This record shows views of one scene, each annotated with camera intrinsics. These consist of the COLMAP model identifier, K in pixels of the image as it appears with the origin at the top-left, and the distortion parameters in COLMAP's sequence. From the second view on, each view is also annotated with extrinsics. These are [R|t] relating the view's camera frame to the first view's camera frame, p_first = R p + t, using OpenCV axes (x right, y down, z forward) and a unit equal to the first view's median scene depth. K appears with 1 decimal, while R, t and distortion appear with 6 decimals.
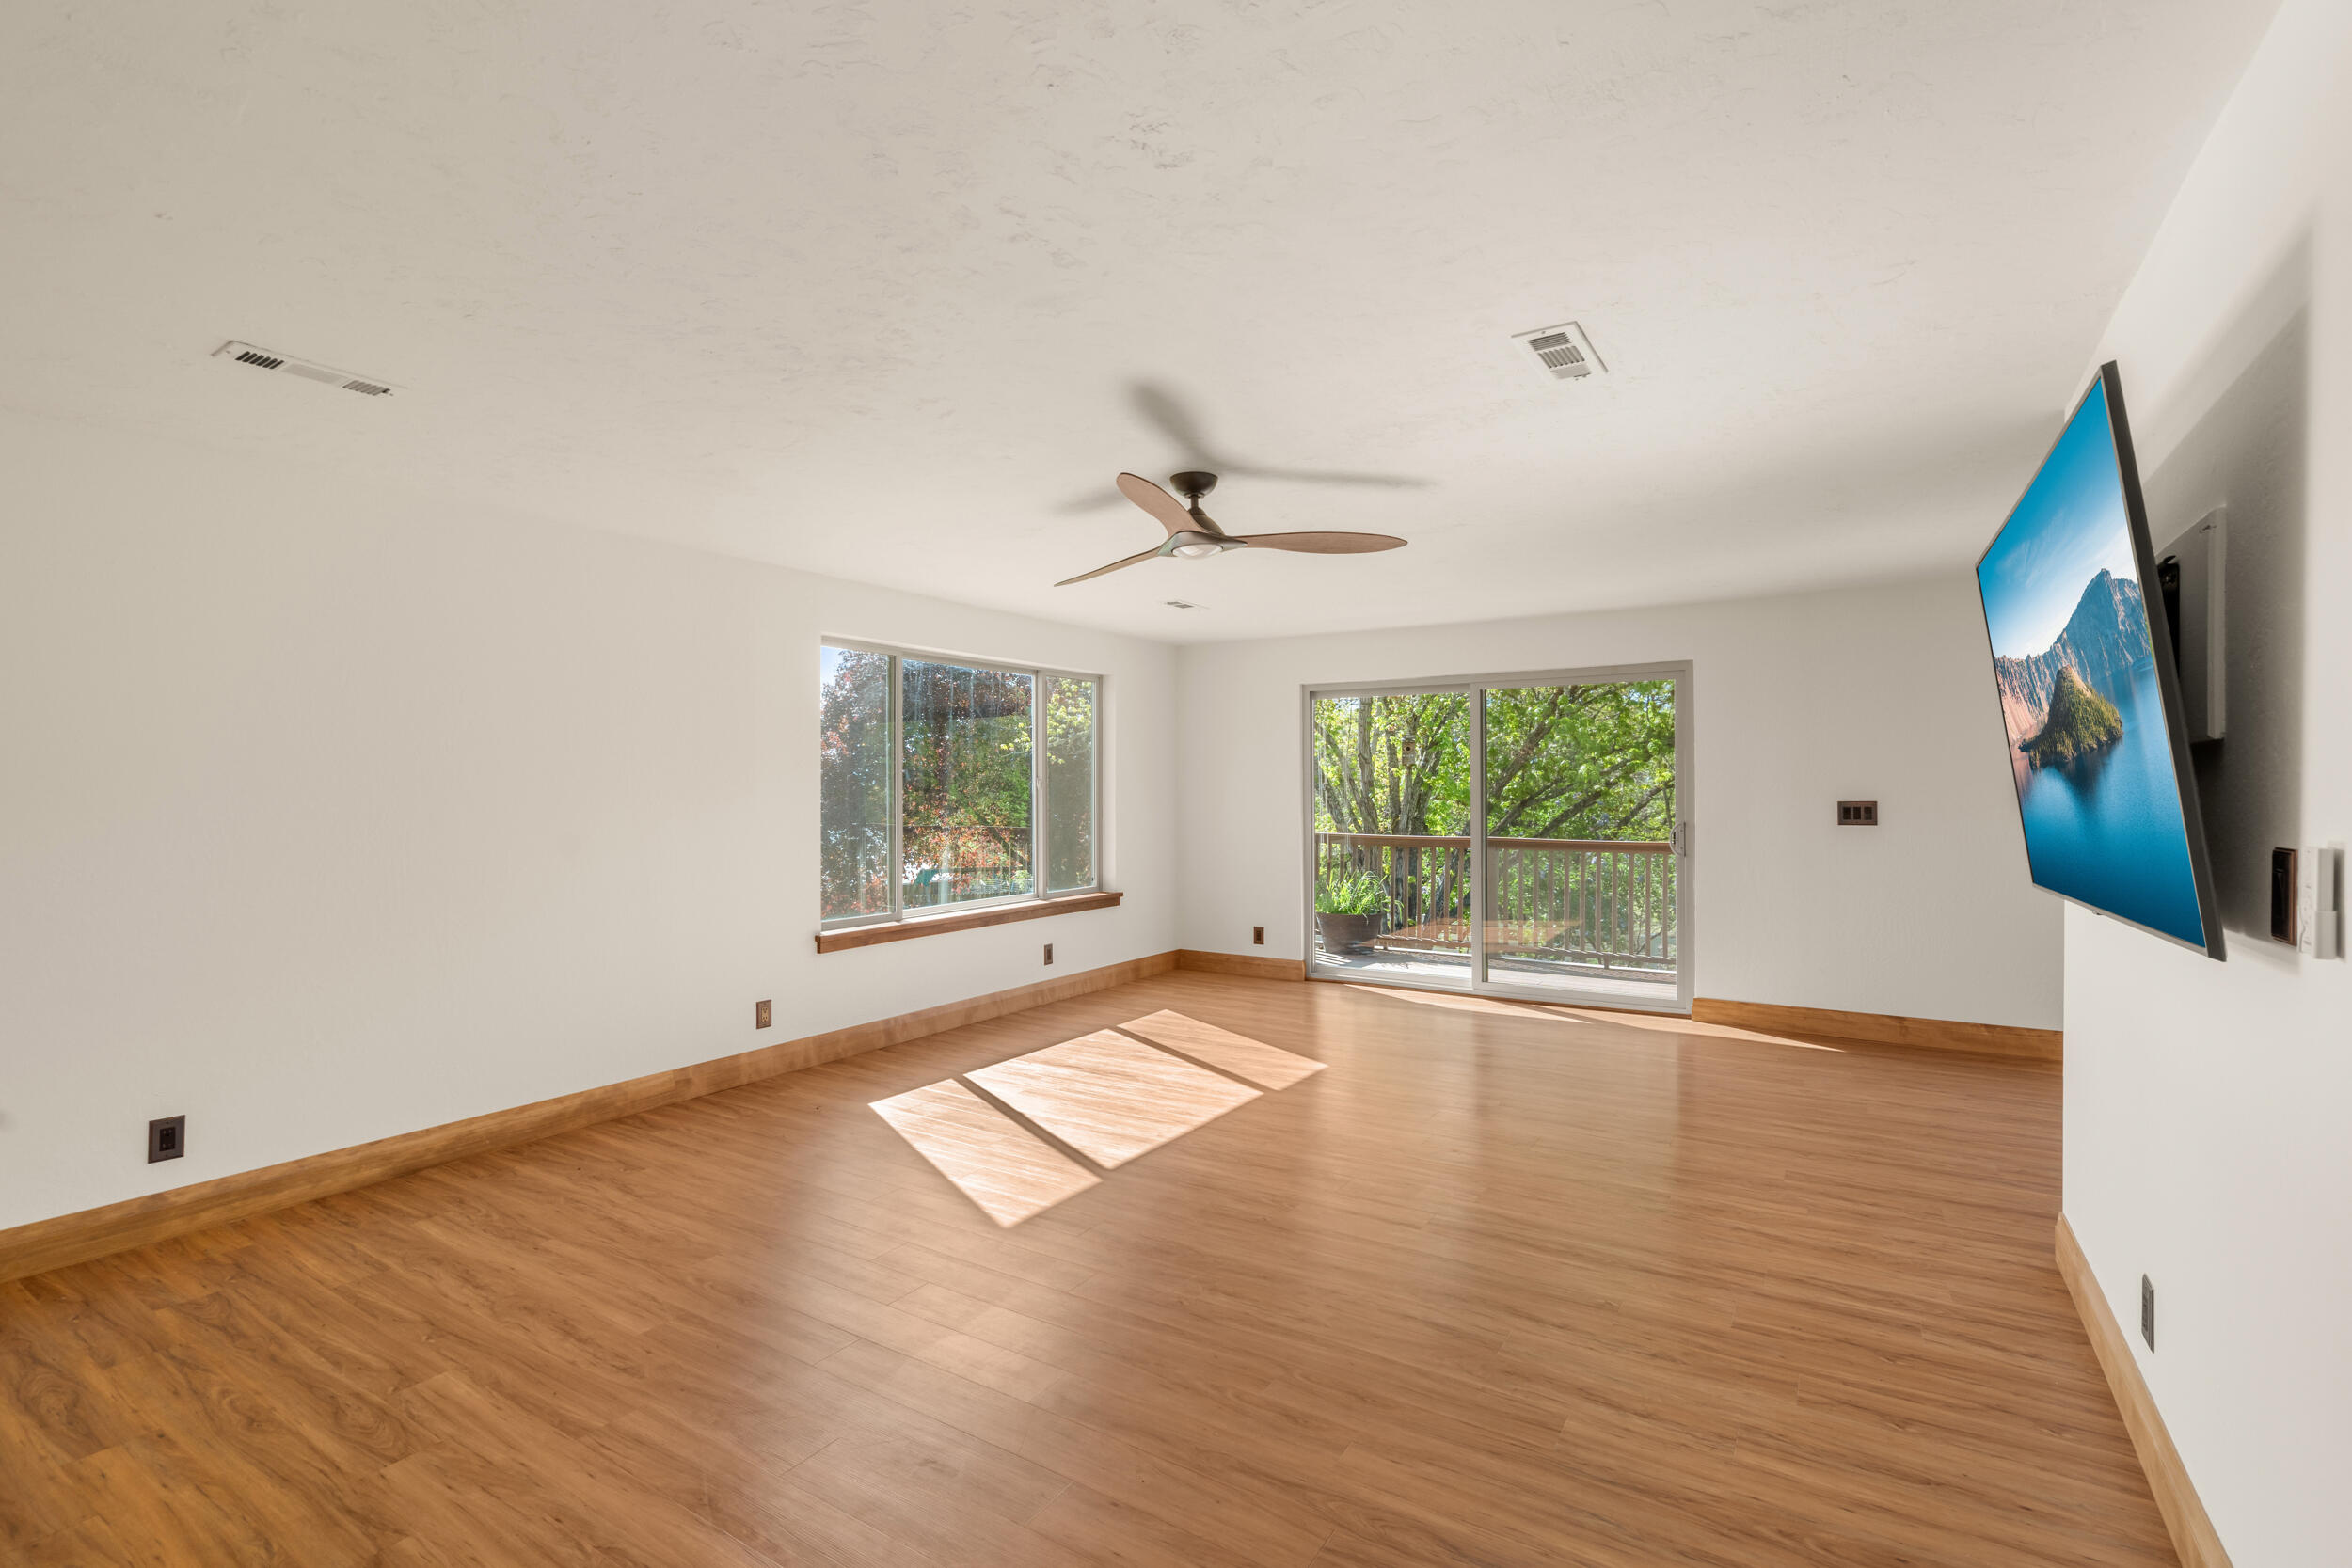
lens RADIAL K [[1073.9, 0, 1174.6], [0, 1073.9, 783.4], [0, 0, 1]] dist [-0.007626, 0.000687]
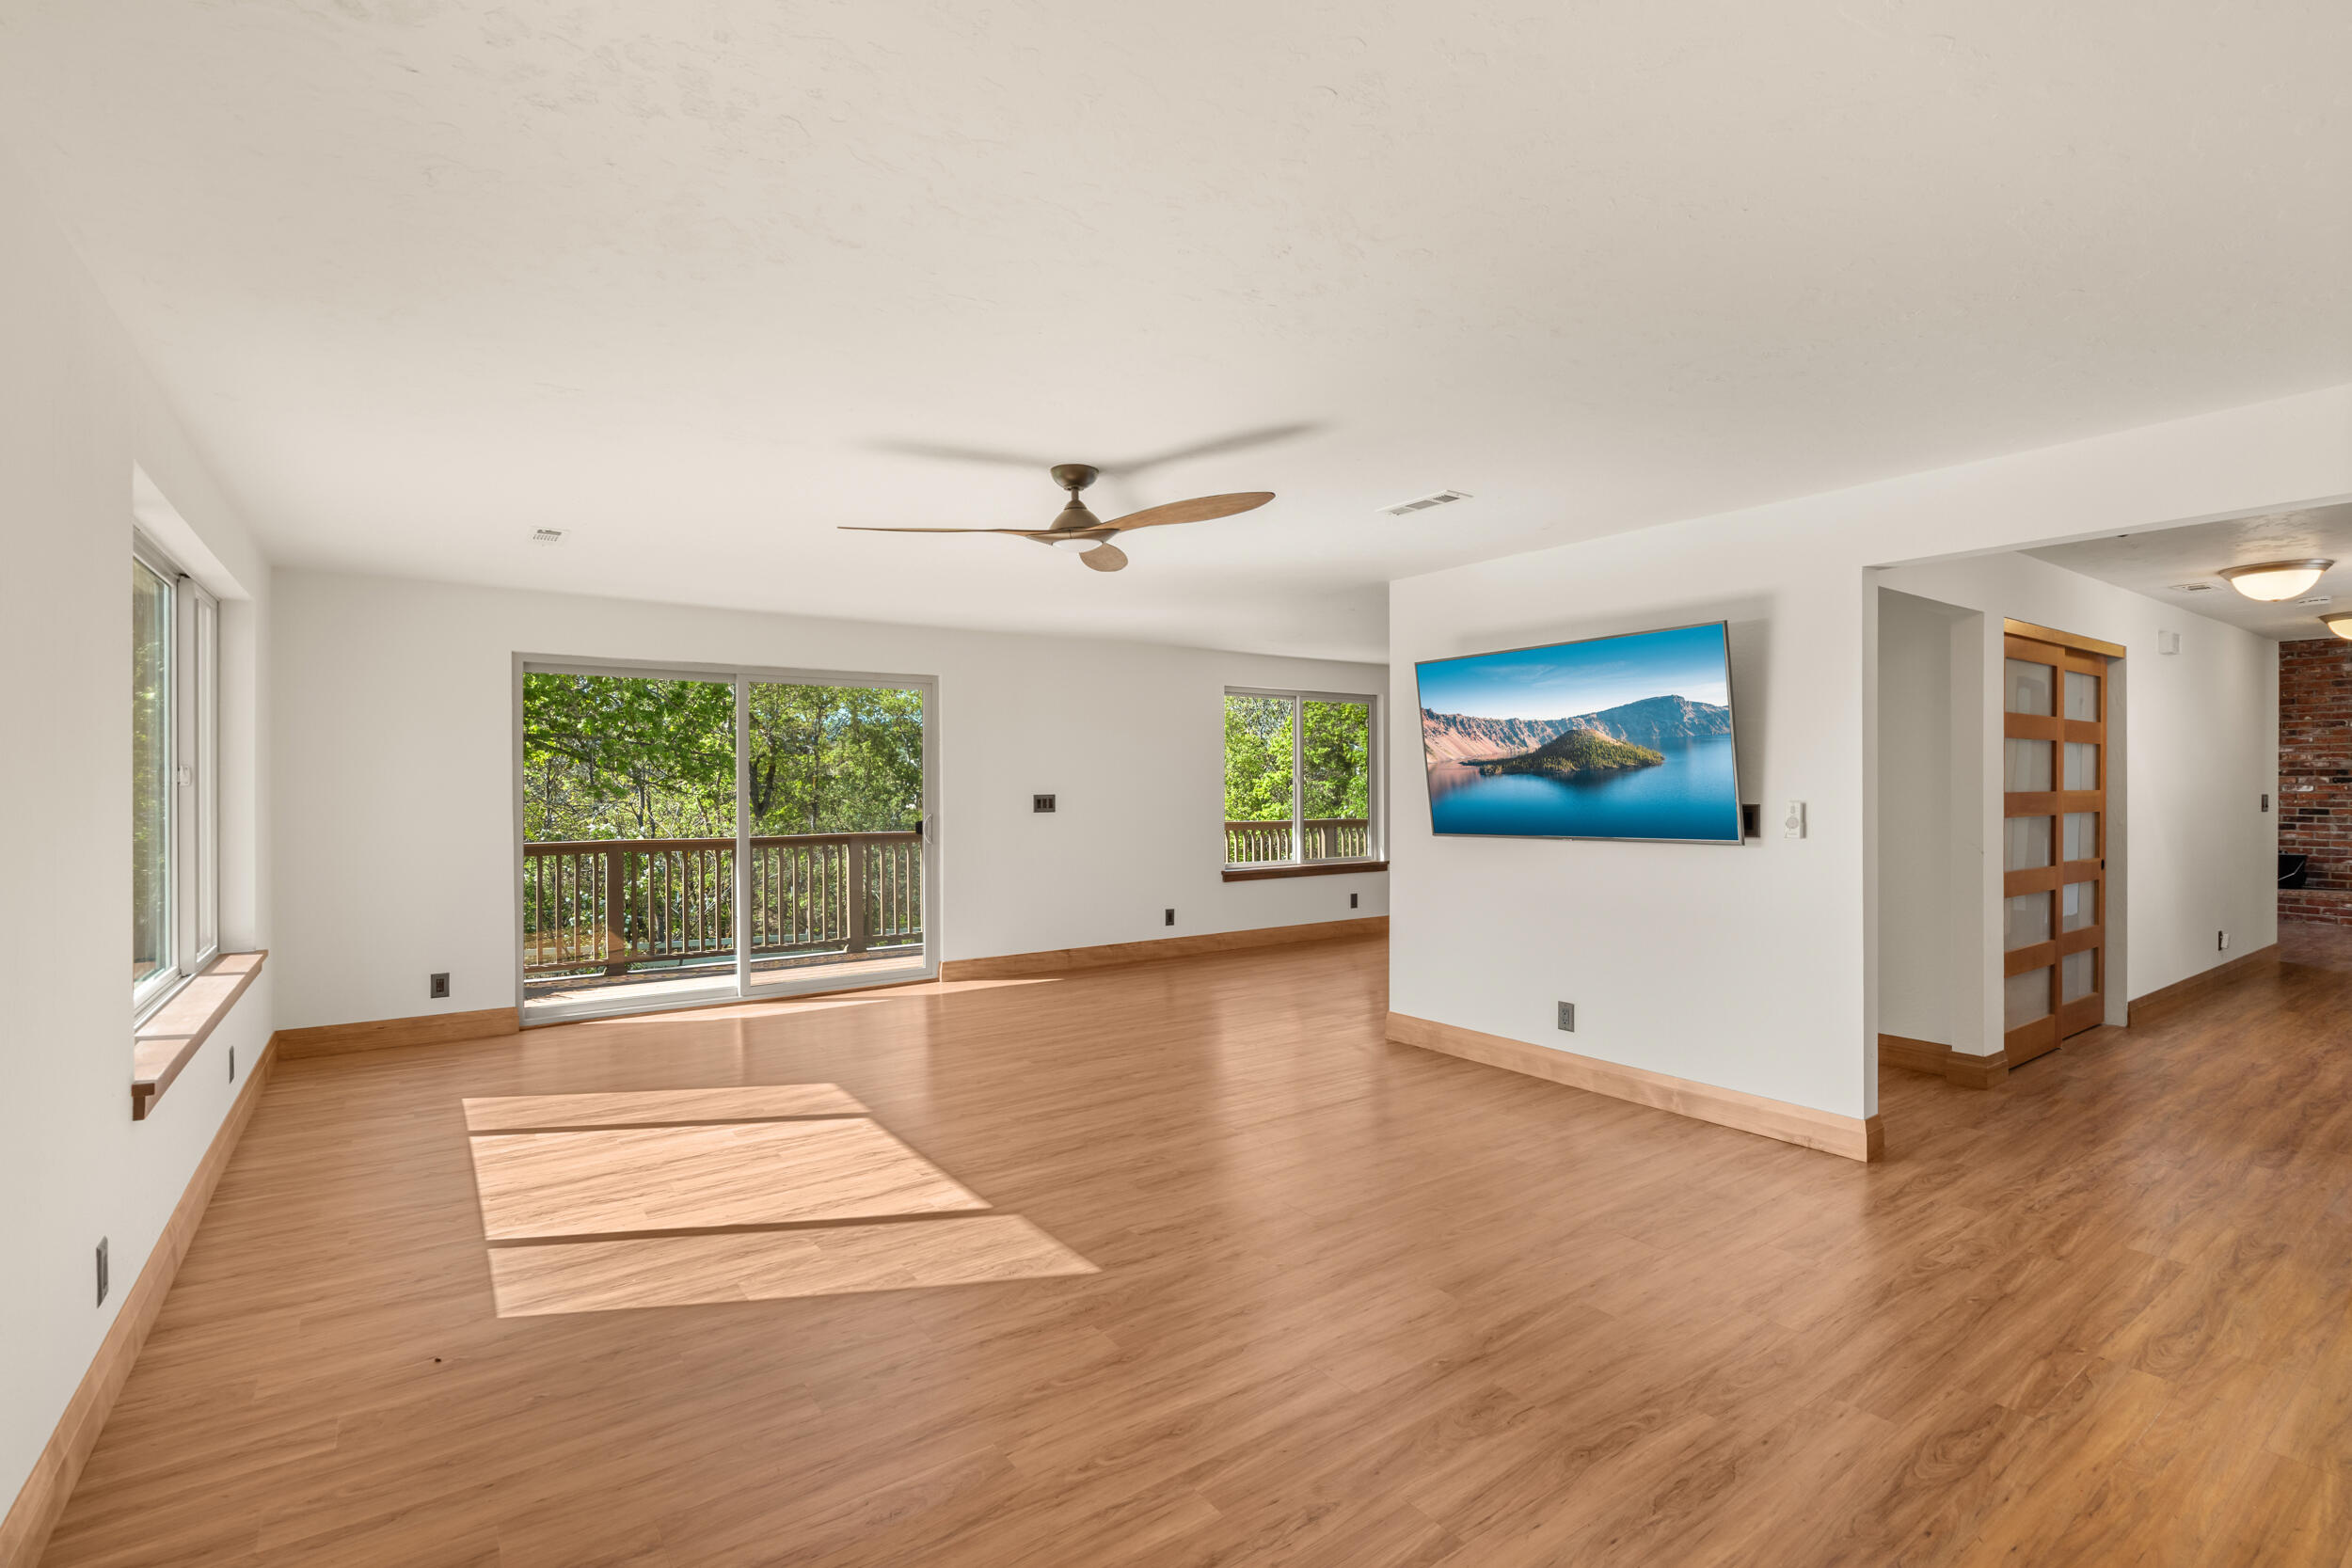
lens RADIAL K [[1073.9, 0, 1174.6], [0, 1073.9, 783.4], [0, 0, 1]] dist [-0.007626, 0.000687]
pose [[0.369792, 0.001420, 0.929114, -0.646786], [-0.002312, 0.999997, -0.000608, 0.003568], [-0.929112, -0.001923, 0.369794, 0.404500]]
